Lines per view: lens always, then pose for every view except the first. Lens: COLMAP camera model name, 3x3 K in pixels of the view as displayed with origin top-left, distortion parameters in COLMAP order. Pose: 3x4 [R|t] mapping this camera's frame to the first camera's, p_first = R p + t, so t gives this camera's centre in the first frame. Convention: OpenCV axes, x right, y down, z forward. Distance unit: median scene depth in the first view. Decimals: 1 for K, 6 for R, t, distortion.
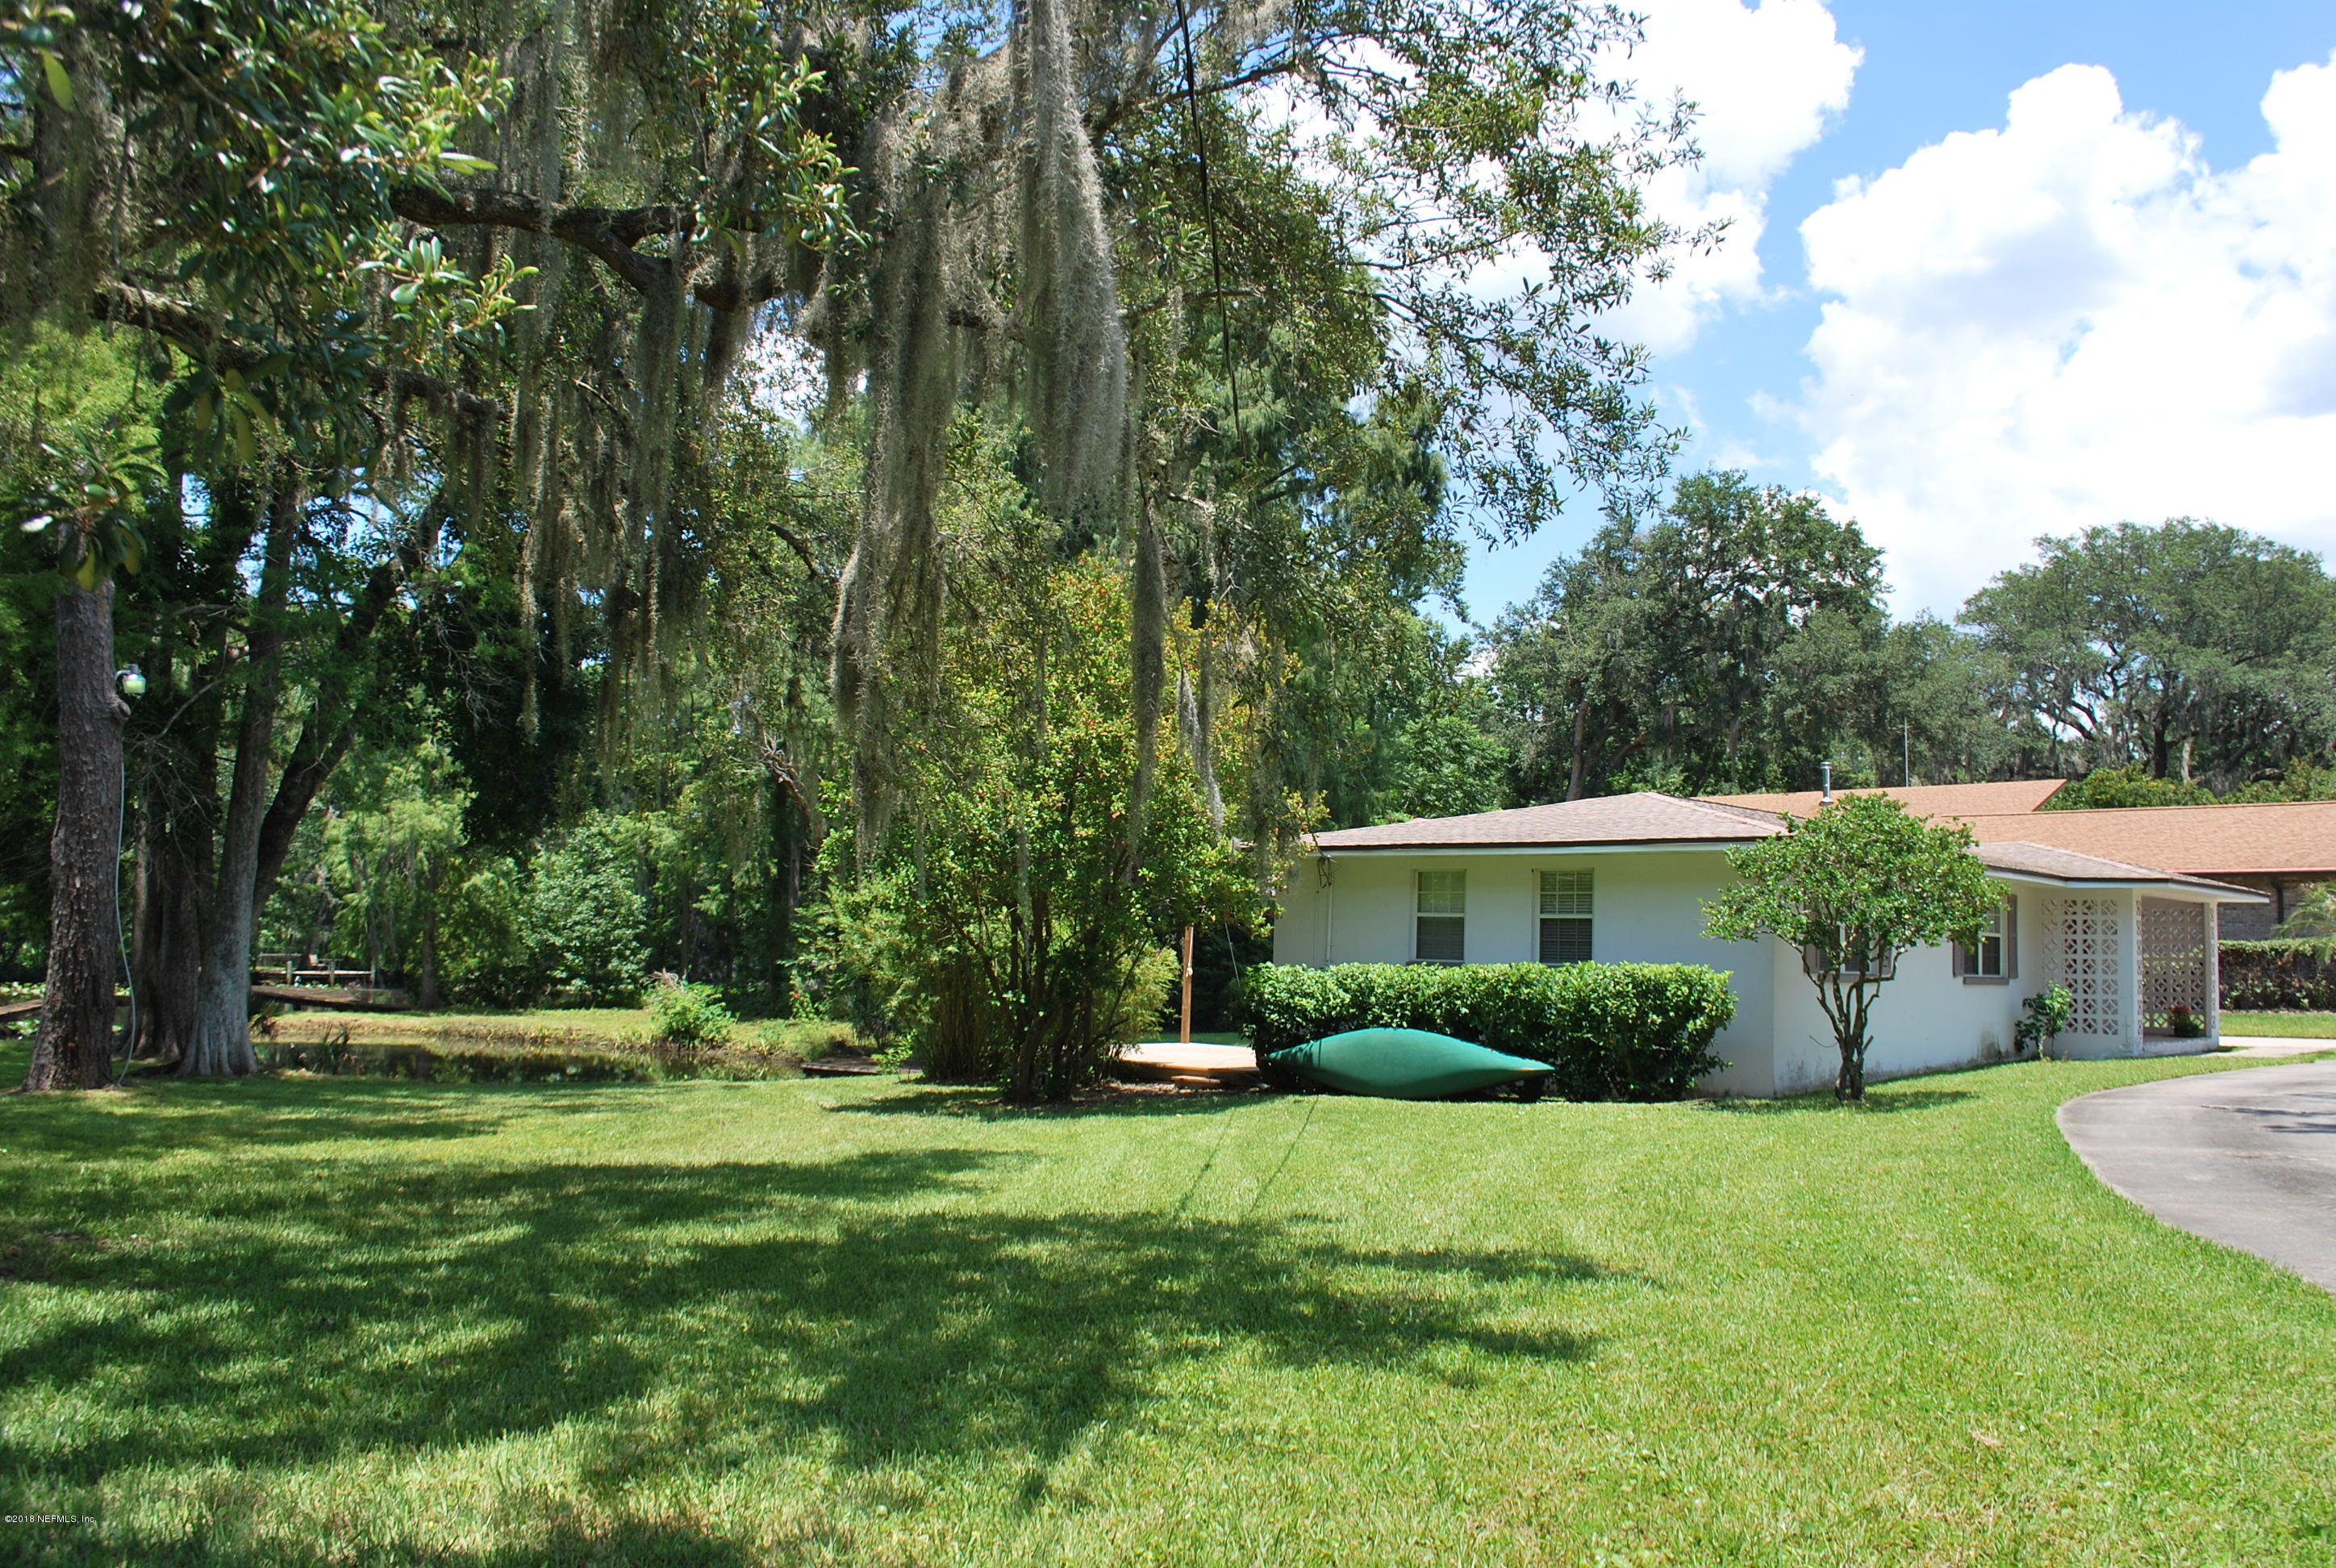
lens RADIAL K [[1877.6, 0, 1172.3], [0, 1877.6, 768.6], [0, 0, 1]] dist [-0.073759, -0.004925]
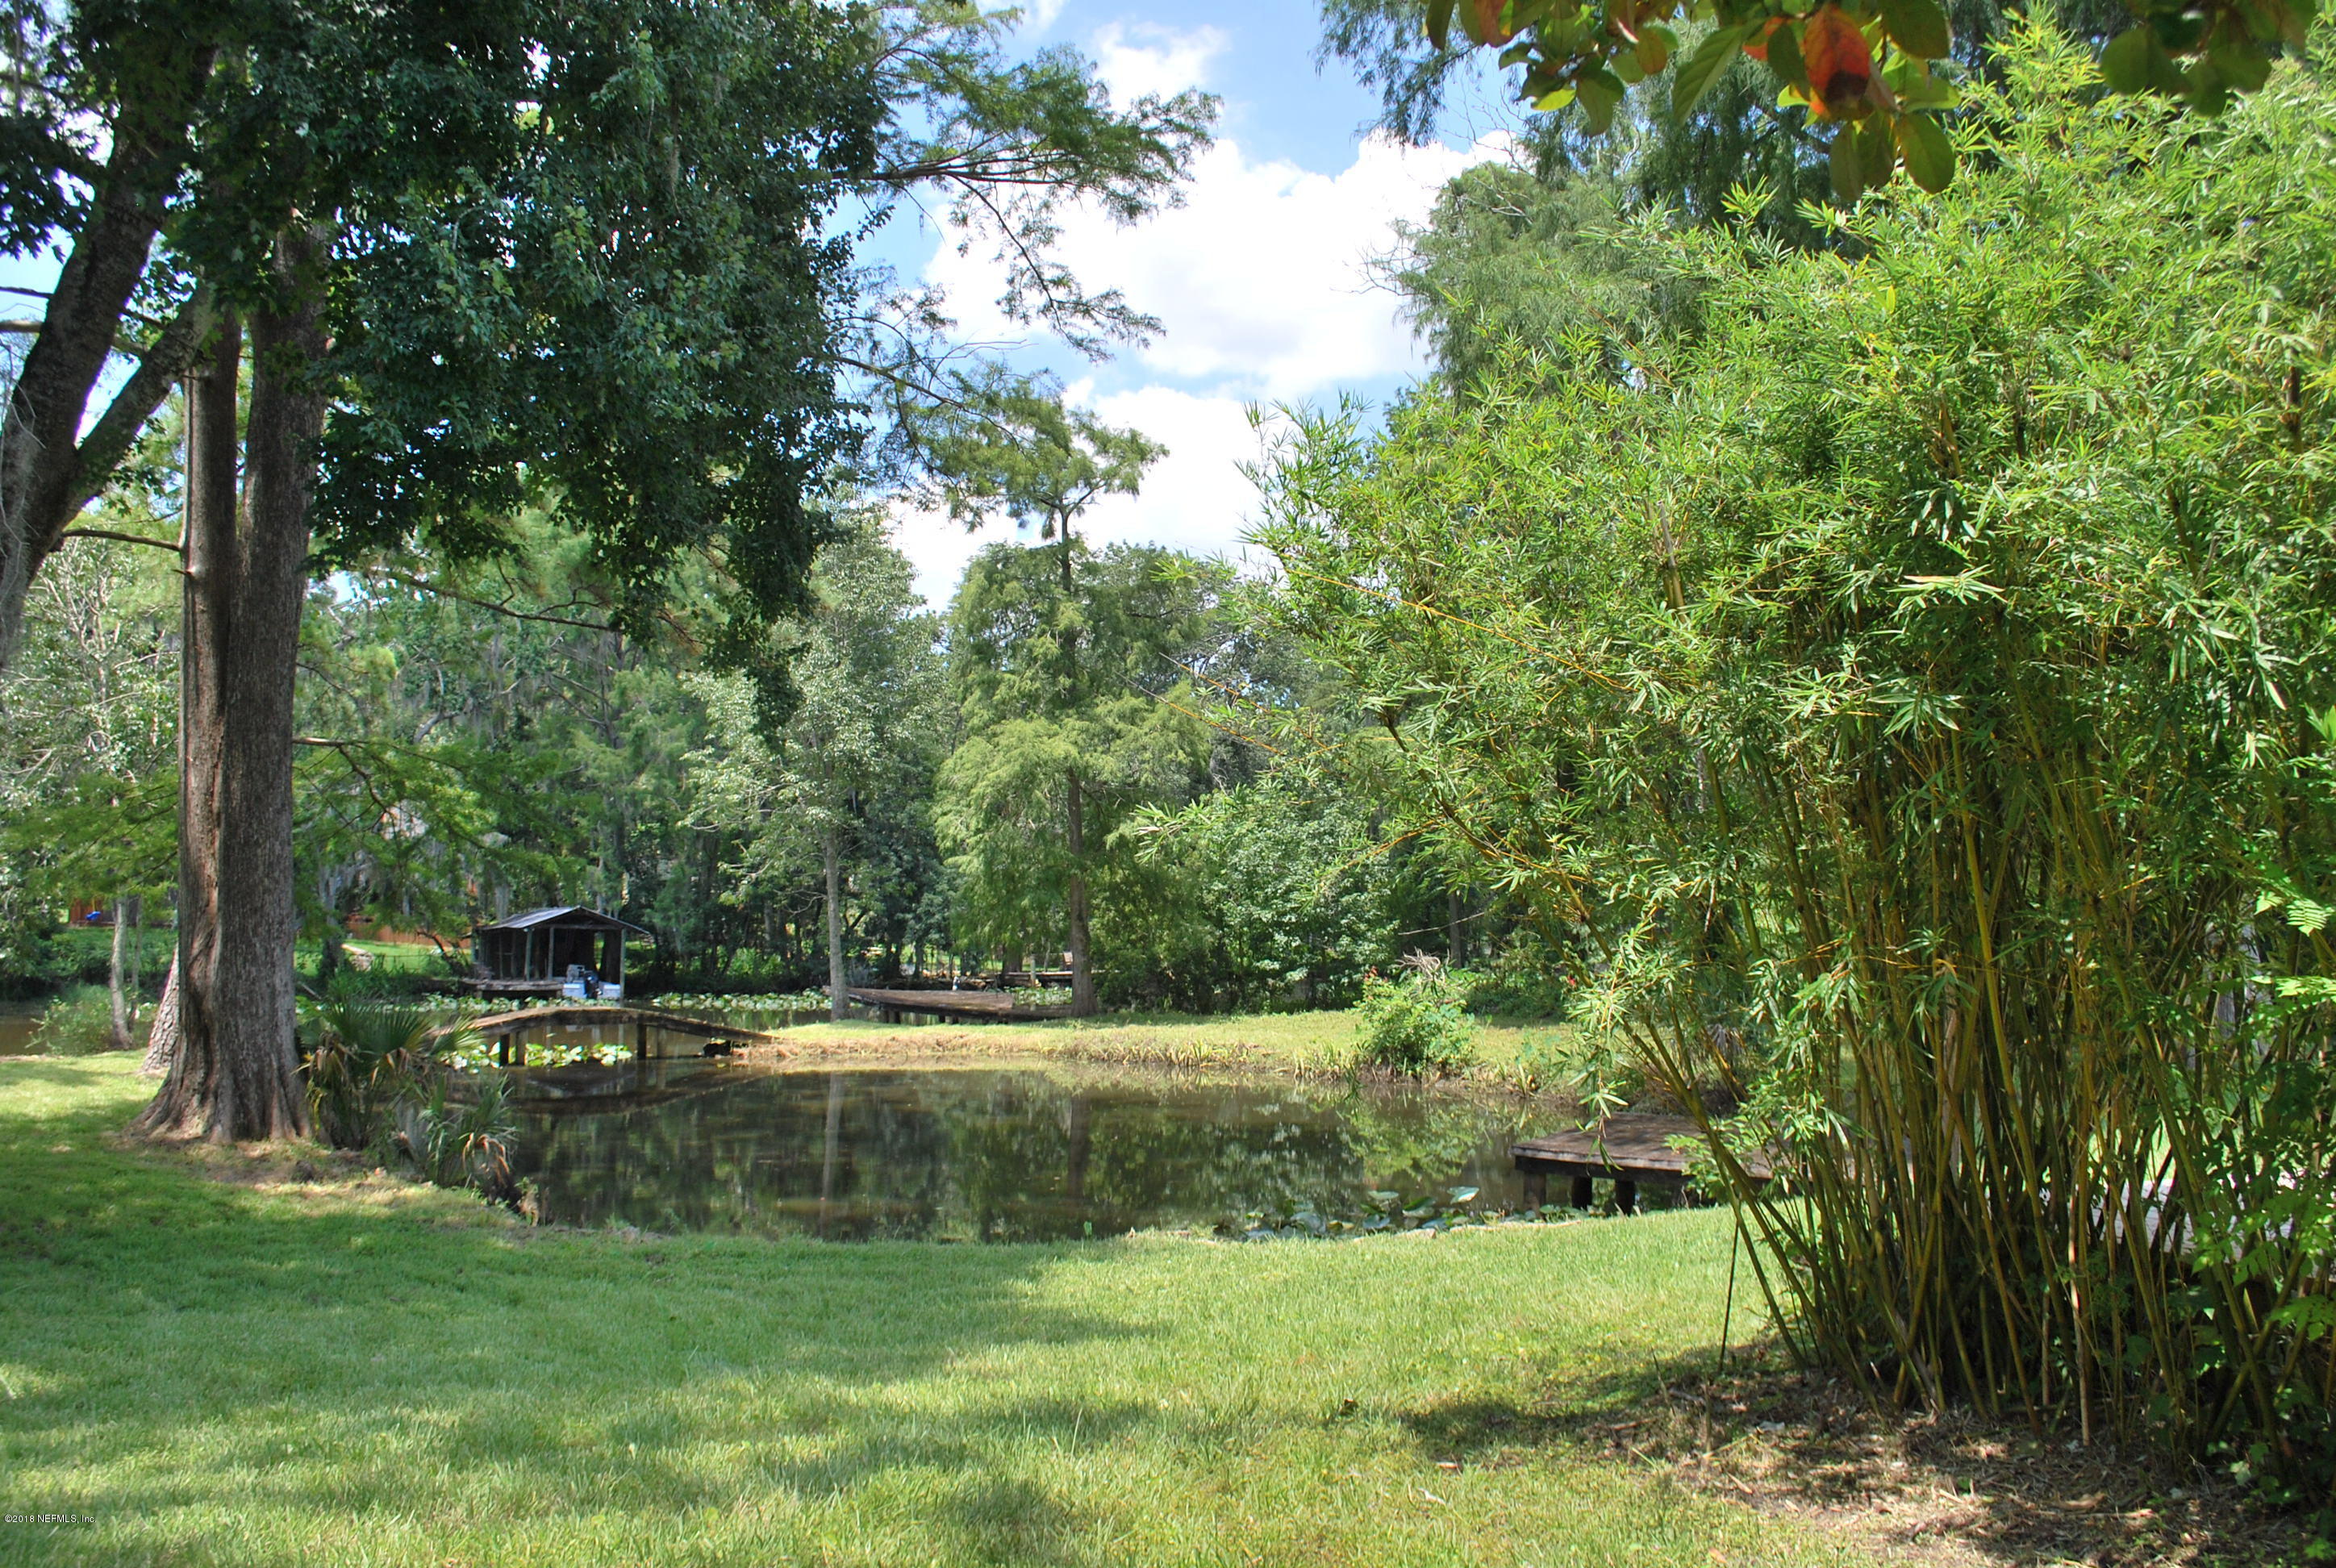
lens RADIAL K [[1877.6, 0, 1172.3], [0, 1877.6, 768.6], [0, 0, 1]] dist [-0.073759, -0.004925]
pose [[0.891393, -0.070605, -0.447697, -0.043730], [0.072701, 0.997275, -0.012526, 0.045802], [0.447362, -0.021382, 0.894098, 0.370828]]
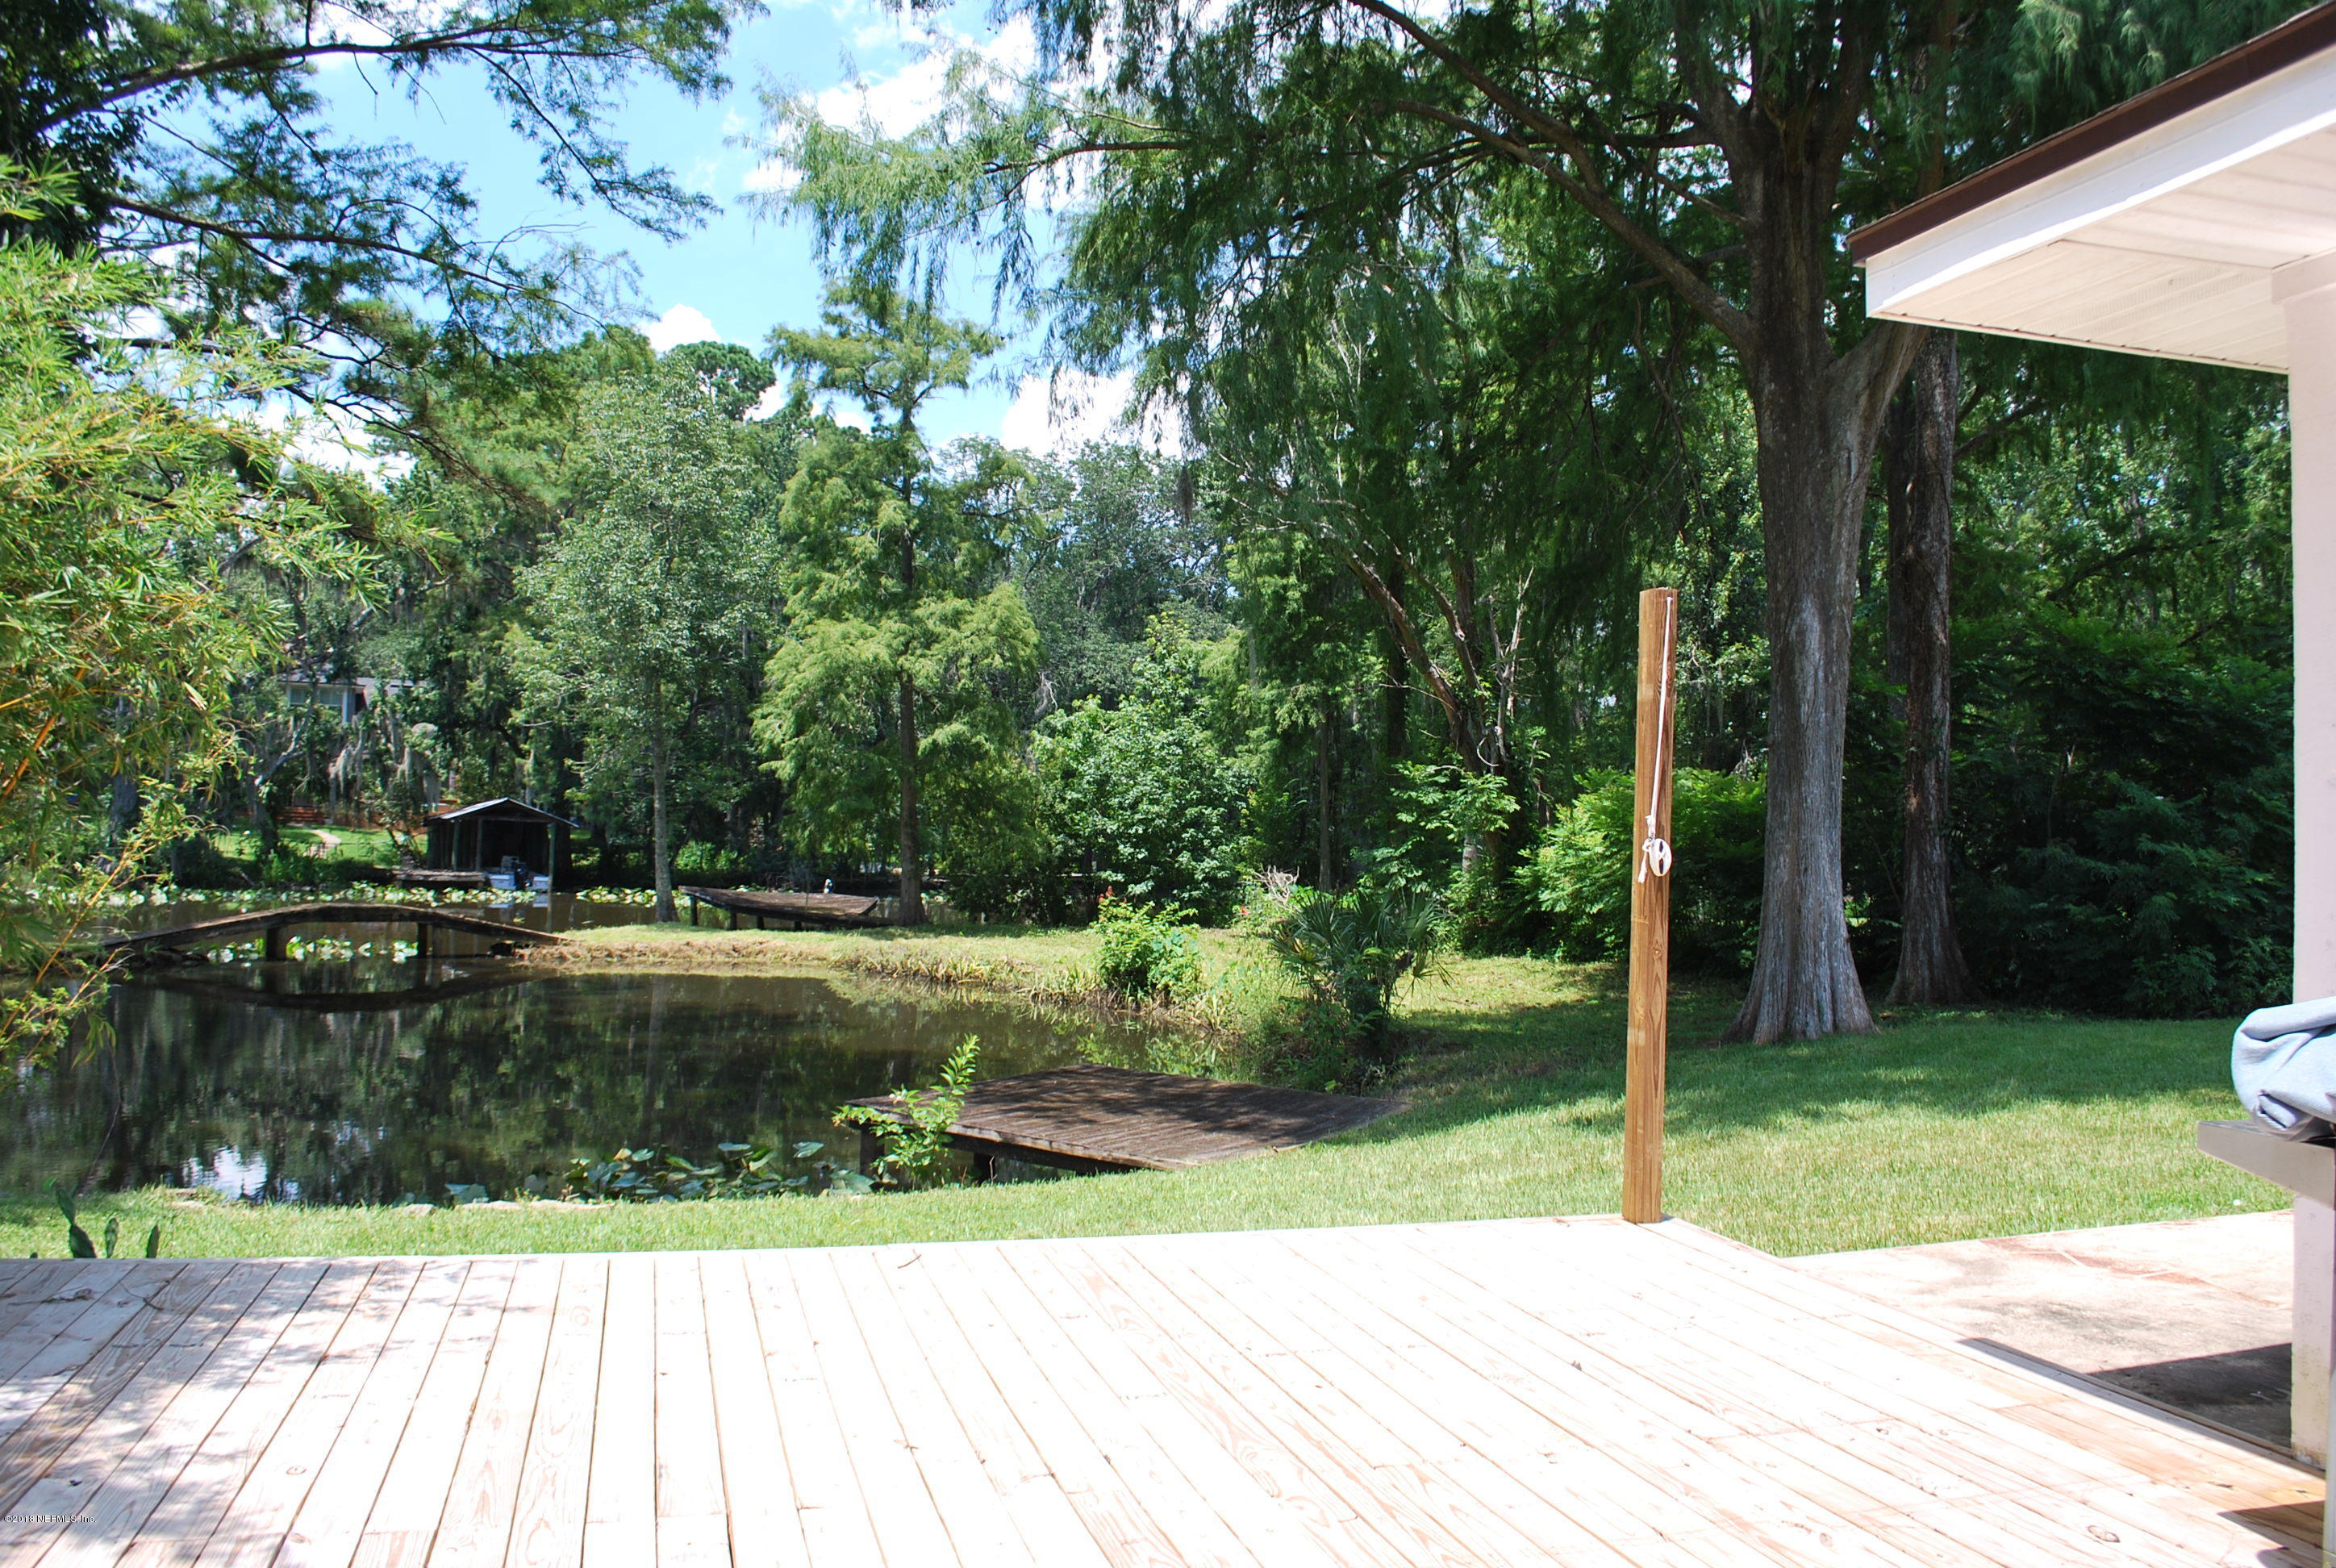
lens RADIAL K [[1871.1, 0, 1195.5], [0, 1871.1, 773.8], [0, 0, 1]] dist [-0.078910, 0.005211]
pose [[0.864655, -0.024333, -0.501777, 0.041021], [0.051999, 0.997796, 0.041216, 0.048993], [0.499668, -0.061730, 0.864015, 0.445187]]
